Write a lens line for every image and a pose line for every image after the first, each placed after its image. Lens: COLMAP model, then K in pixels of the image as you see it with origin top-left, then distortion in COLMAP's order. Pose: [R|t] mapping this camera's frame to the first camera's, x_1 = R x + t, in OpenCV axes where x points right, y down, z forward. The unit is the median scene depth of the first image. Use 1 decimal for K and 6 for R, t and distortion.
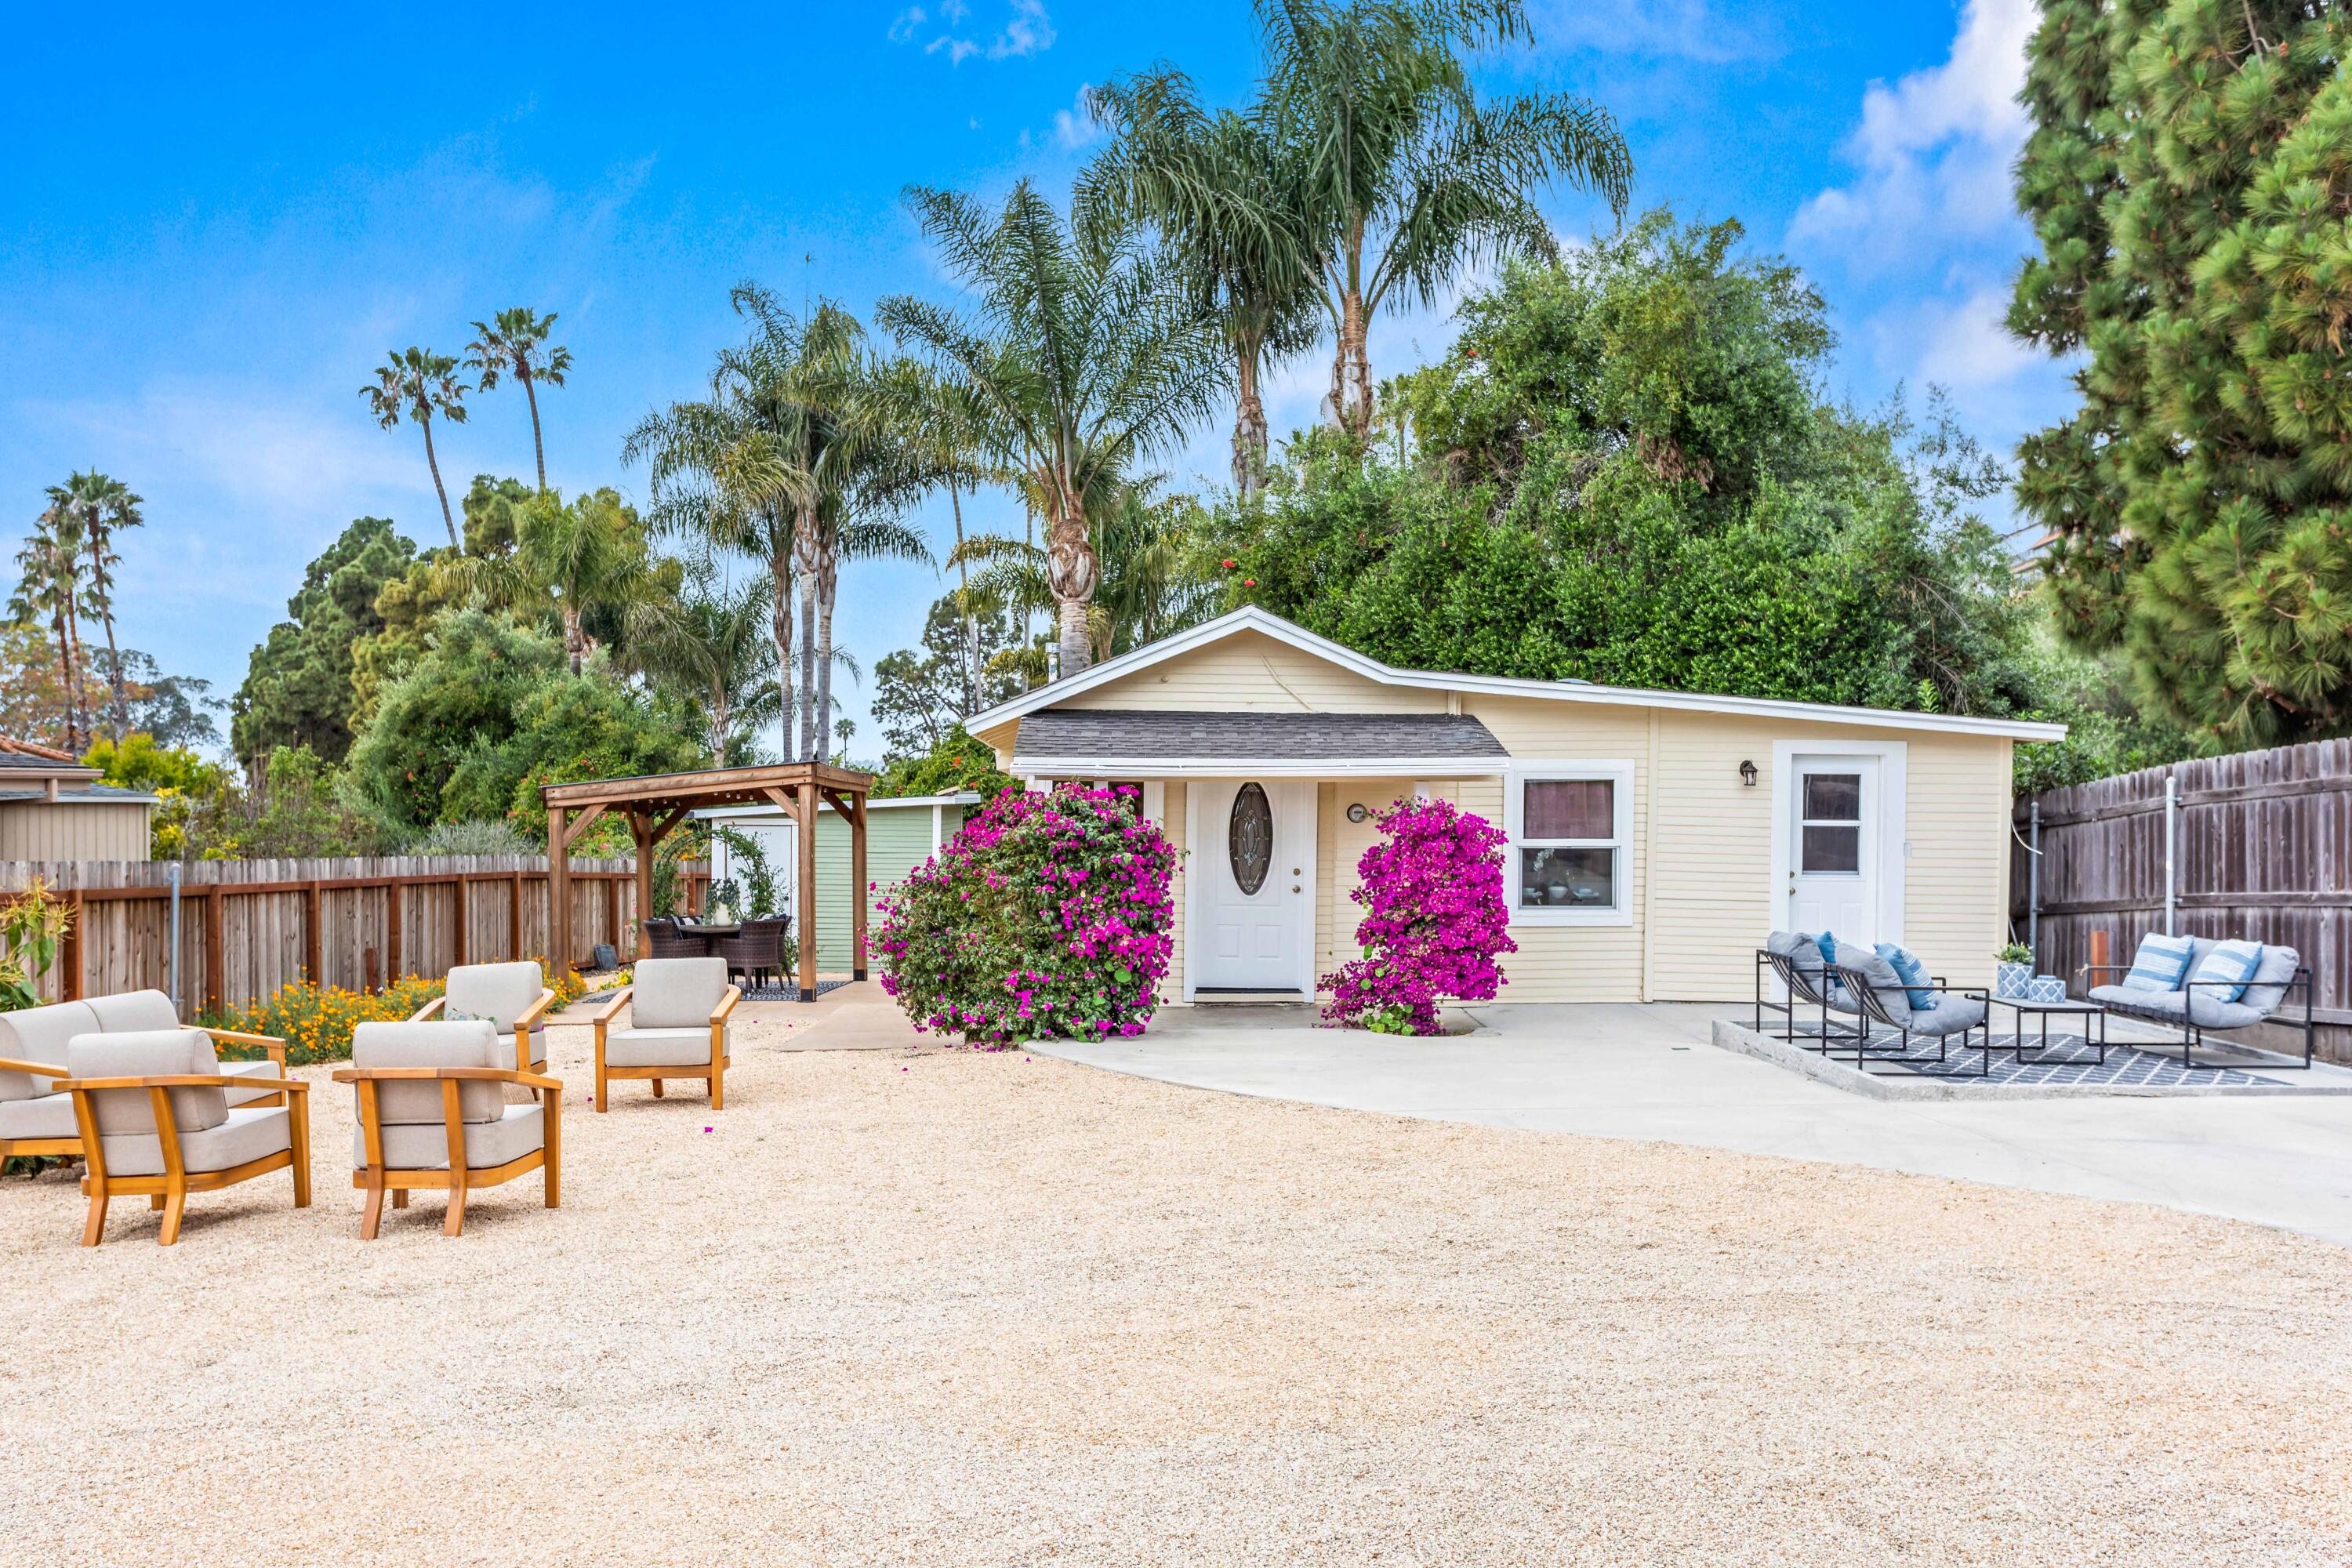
lens RADIAL K [[2033.8, 0, 1169.7], [0, 2033.8, 834.8], [0, 0, 1]] dist [0.005318, 0.004249]
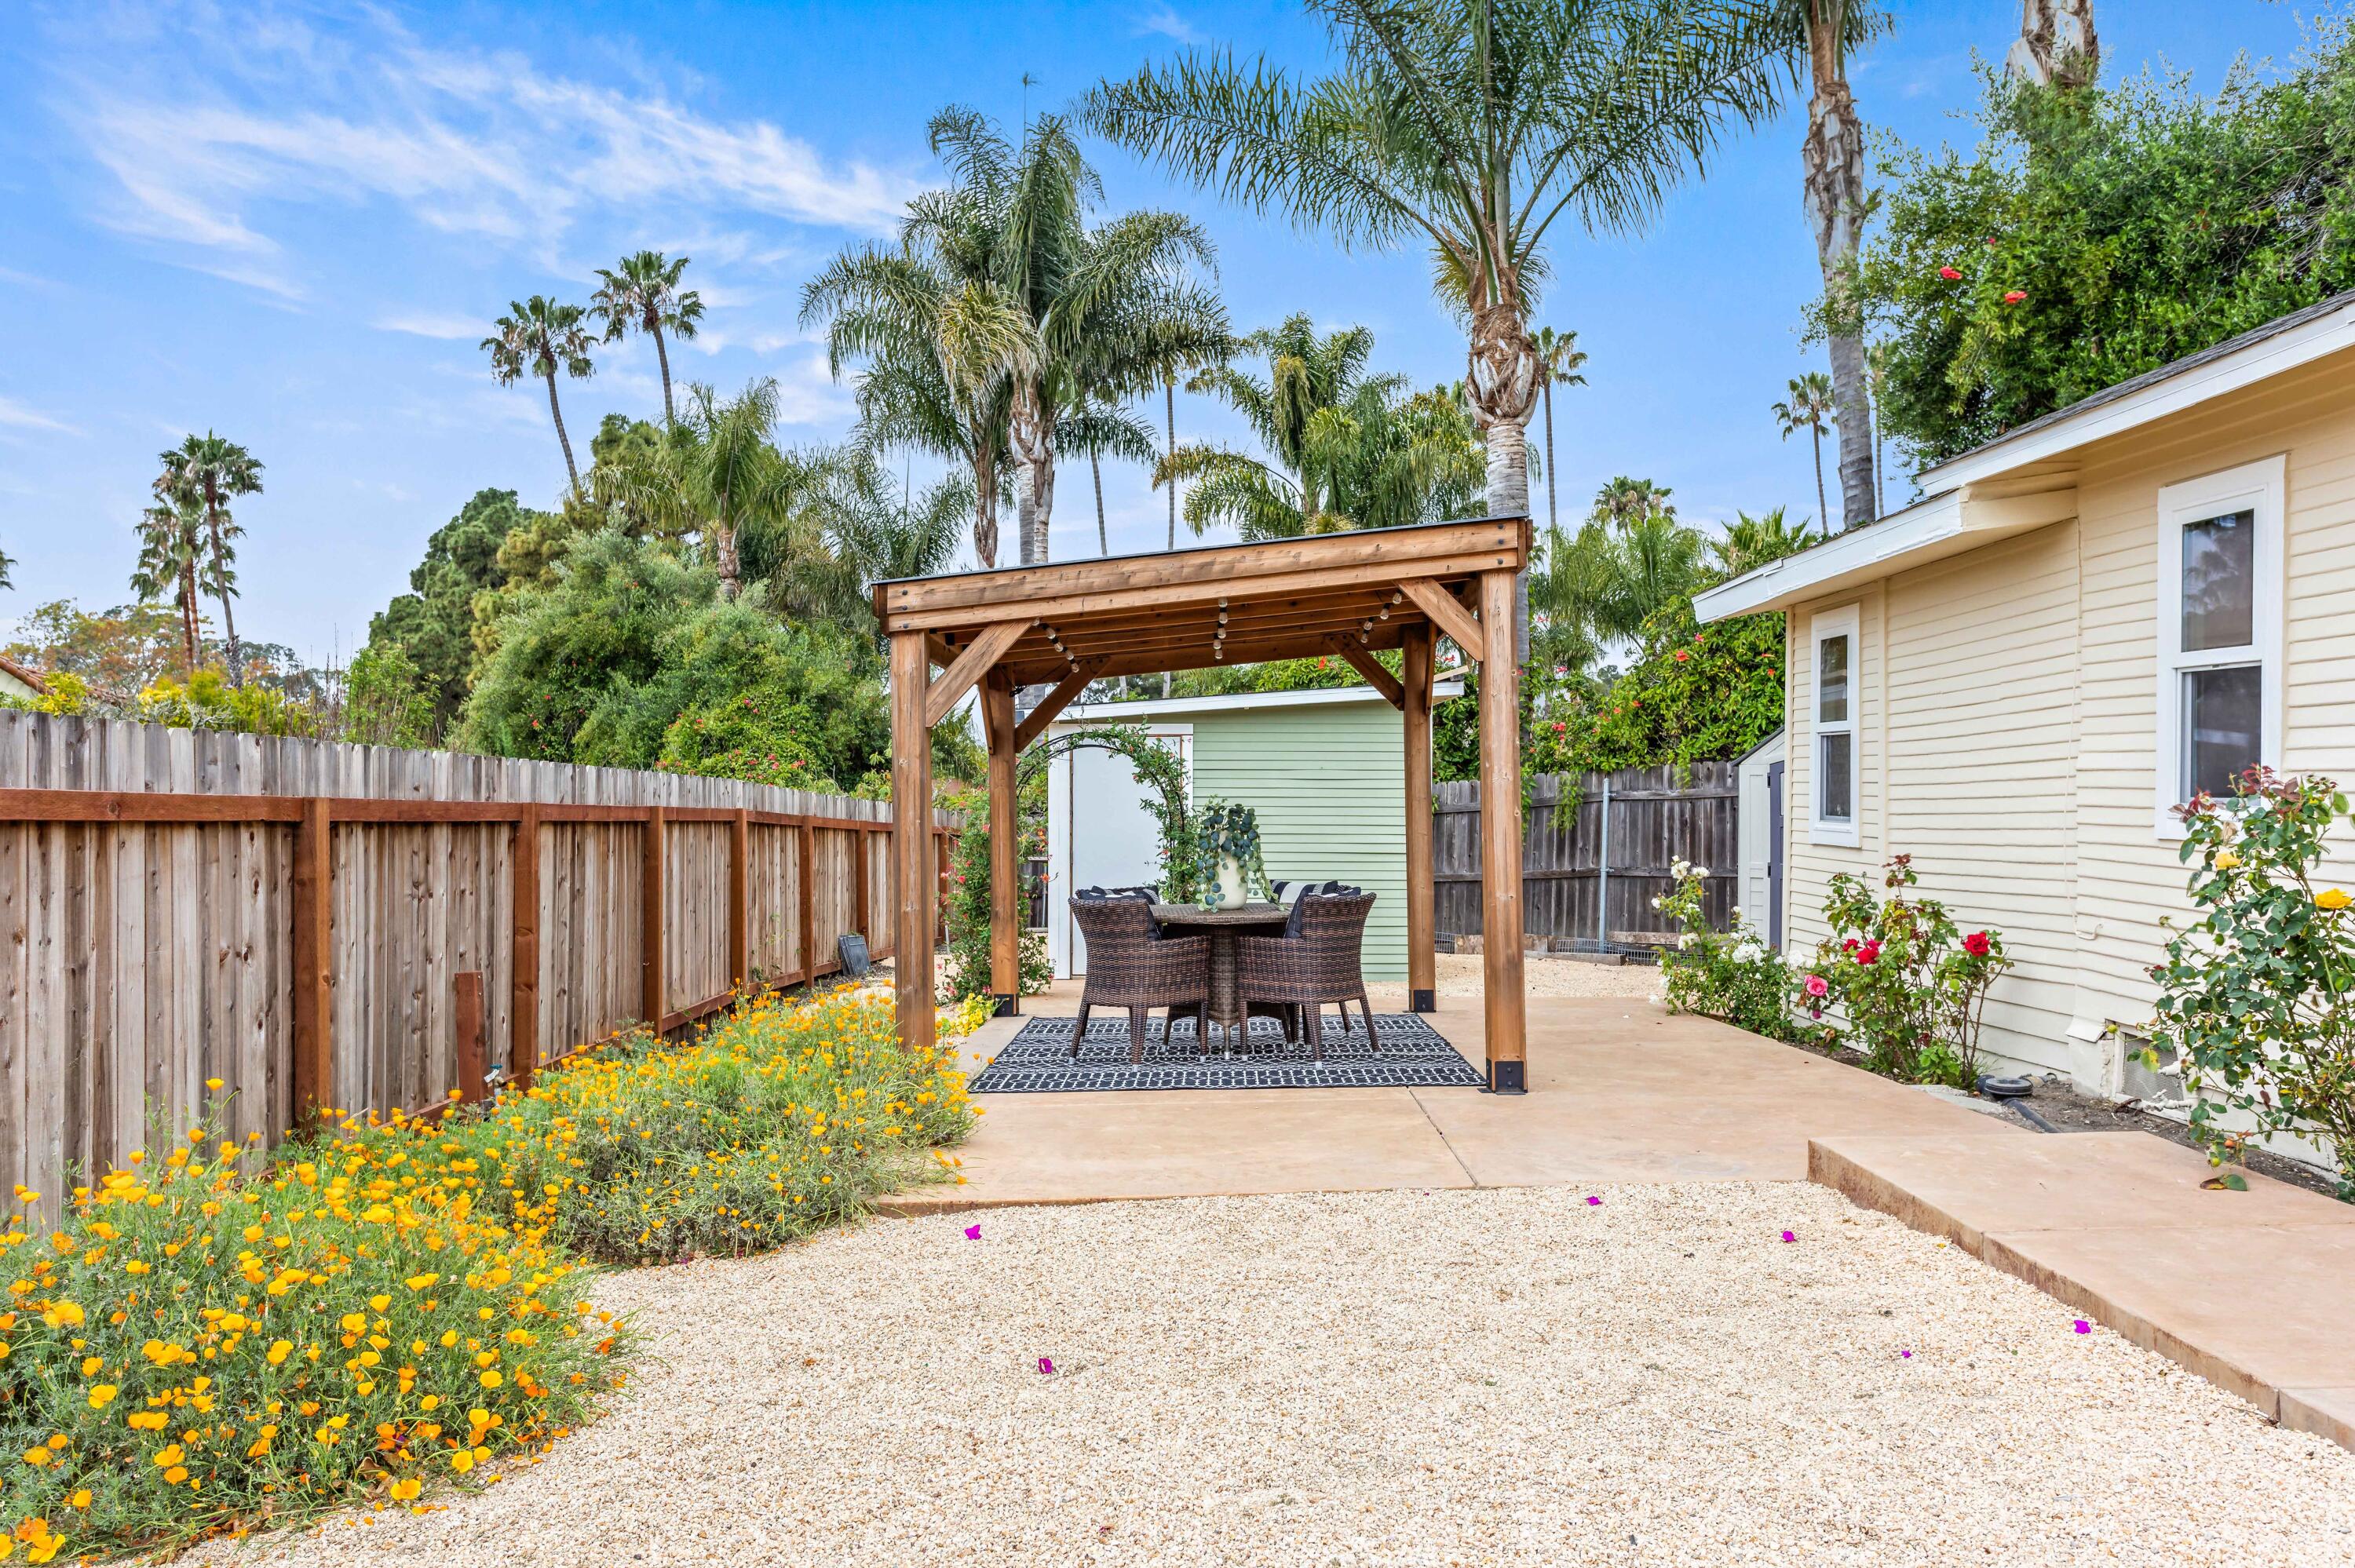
lens RADIAL K [[1803.0, 0, 1173.5], [0, 1803.0, 753.2], [0, 0, 1]] dist [0.003710, 0.013820]
pose [[0.999881, -0.007059, -0.013736, -0.218221], [0.006597, 0.999419, -0.033450, 0.022278], [0.013964, 0.033355, 0.999346, 0.566660]]
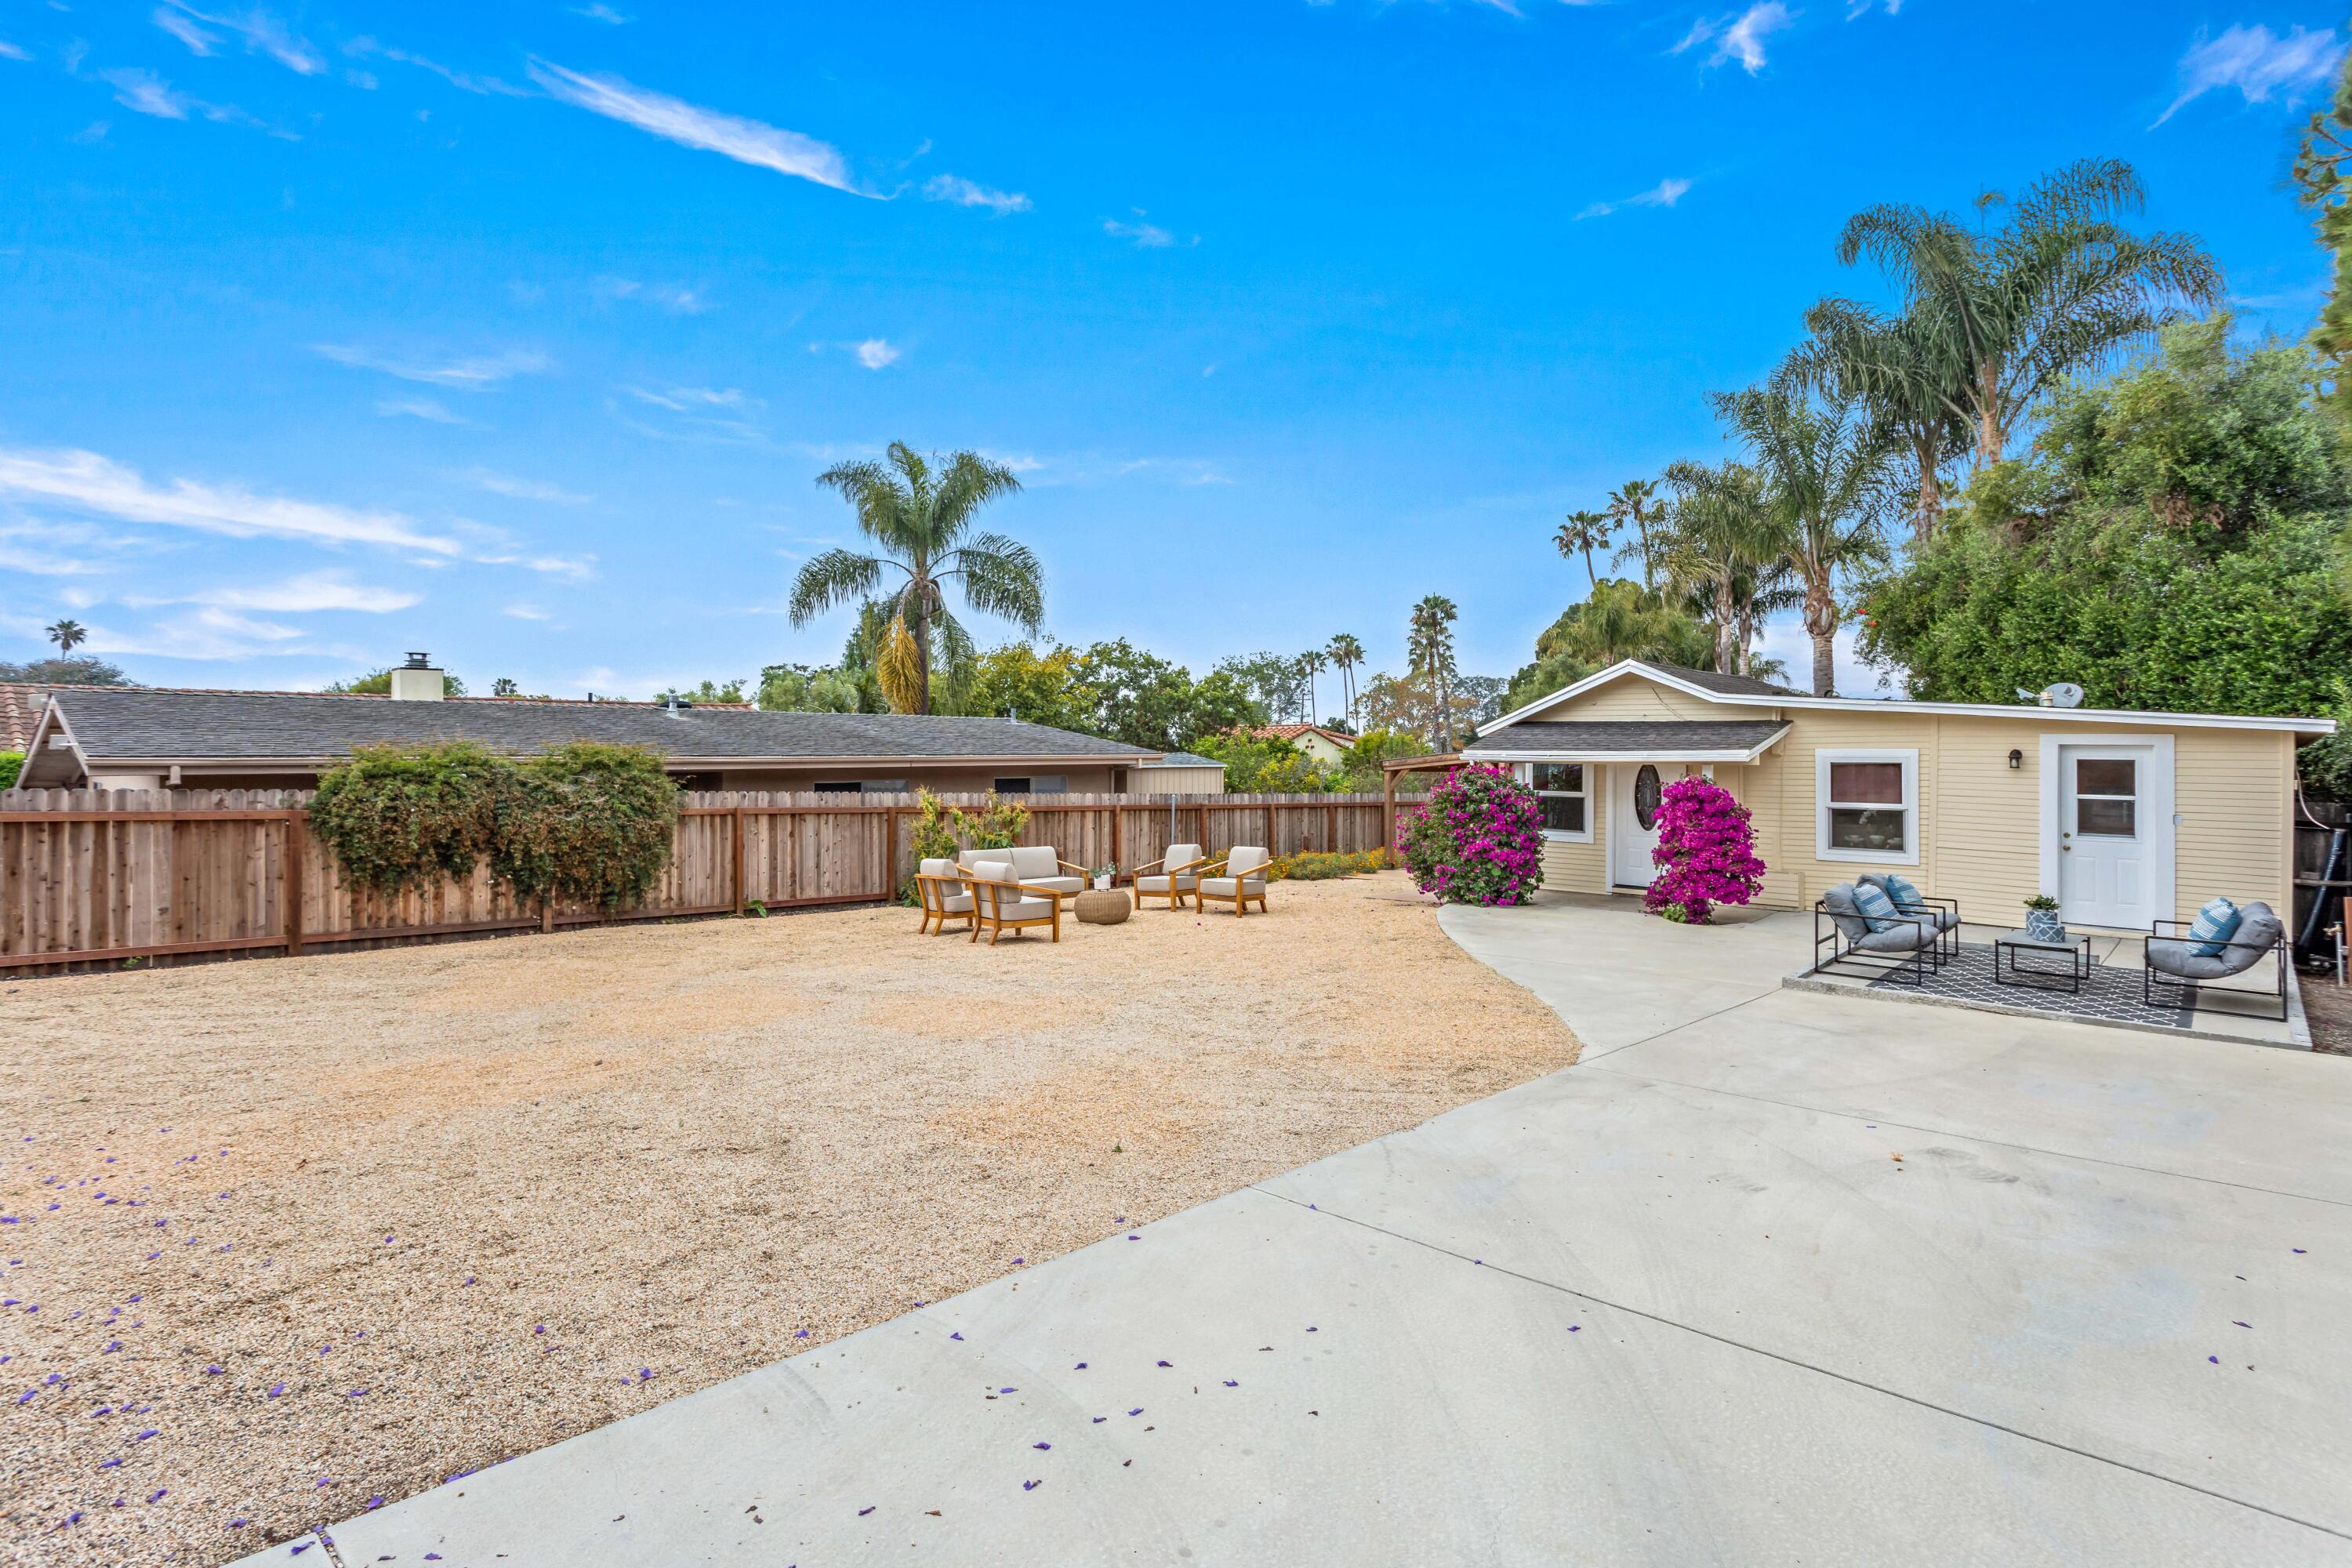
lens RADIAL K [[1152.7, 0, 1177.6], [0, 1152.7, 740.1], [0, 0, 1]] dist [0.003886, 0.001353]
pose [[0.719258, -0.006510, -0.694713, 0.302105], [-0.014520, 0.999597, -0.024400, -0.011572], [0.694592, 0.027638, 0.718873, 0.039445]]
